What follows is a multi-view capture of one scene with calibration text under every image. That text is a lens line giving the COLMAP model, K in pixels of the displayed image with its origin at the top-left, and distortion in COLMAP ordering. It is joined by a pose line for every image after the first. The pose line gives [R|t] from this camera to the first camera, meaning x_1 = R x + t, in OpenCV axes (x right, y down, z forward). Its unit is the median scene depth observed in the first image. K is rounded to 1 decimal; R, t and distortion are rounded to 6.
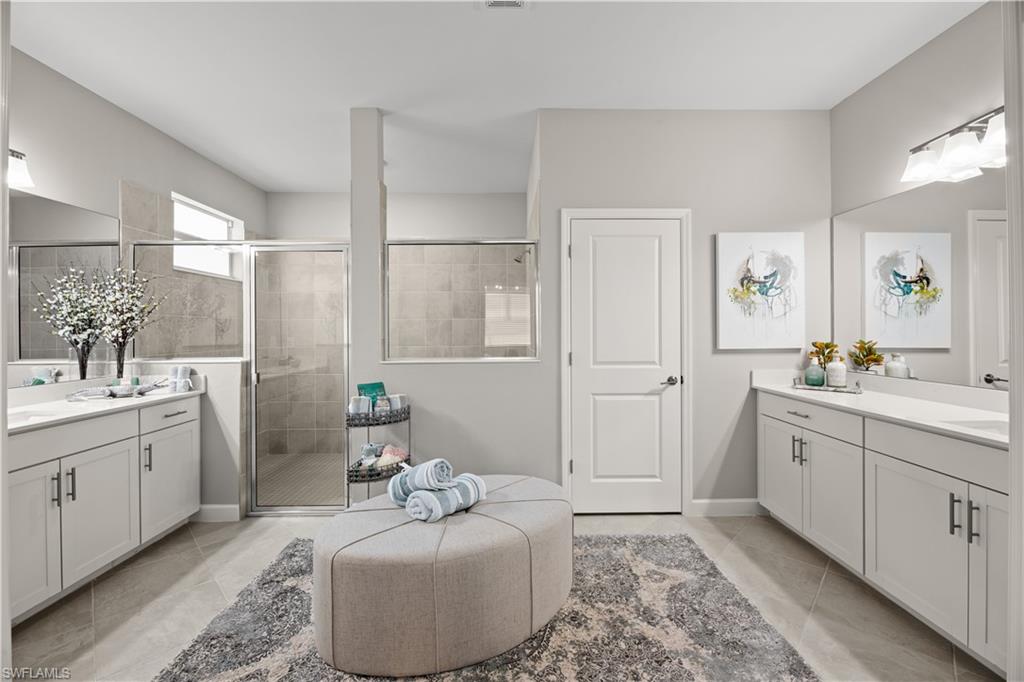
lens RADIAL K [[413.5, 0, 516.7], [0, 413.5, 333.1], [0, 0, 1]] dist [-0.001812, -0.002929]
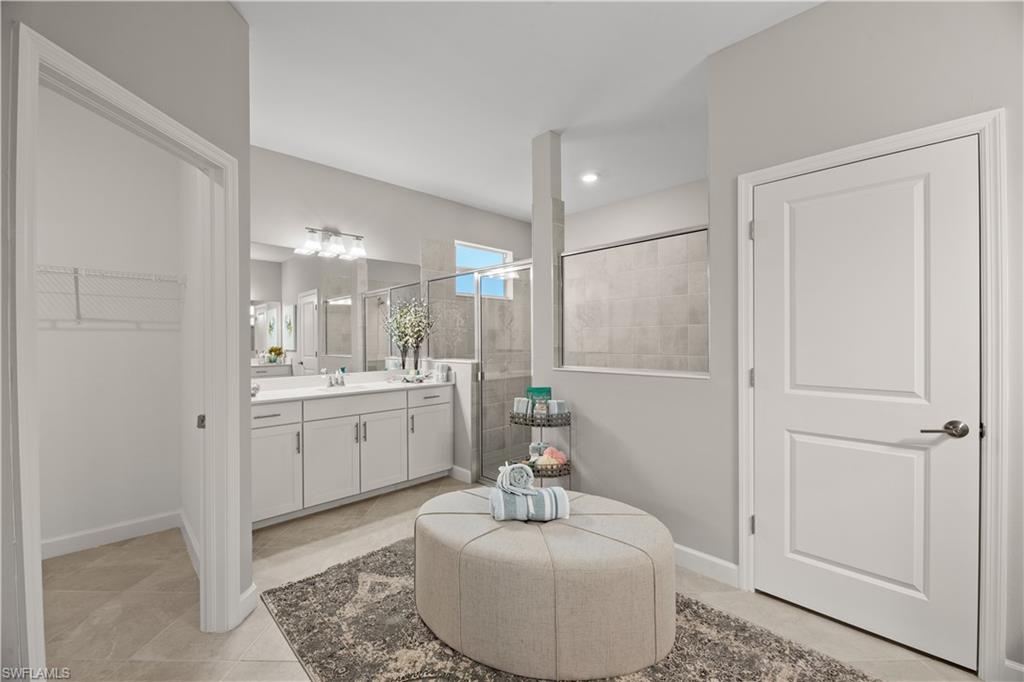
lens RADIAL K [[413.5, 0, 515.6], [0, 413.5, 343.1], [0, 0, 1]] dist [-0.001812, -0.002929]
pose [[0.689990, 0.007884, -0.723776, 0.385132], [-0.002866, 0.999963, 0.008161, -0.004246], [0.723814, -0.003557, 0.689986, 0.197782]]
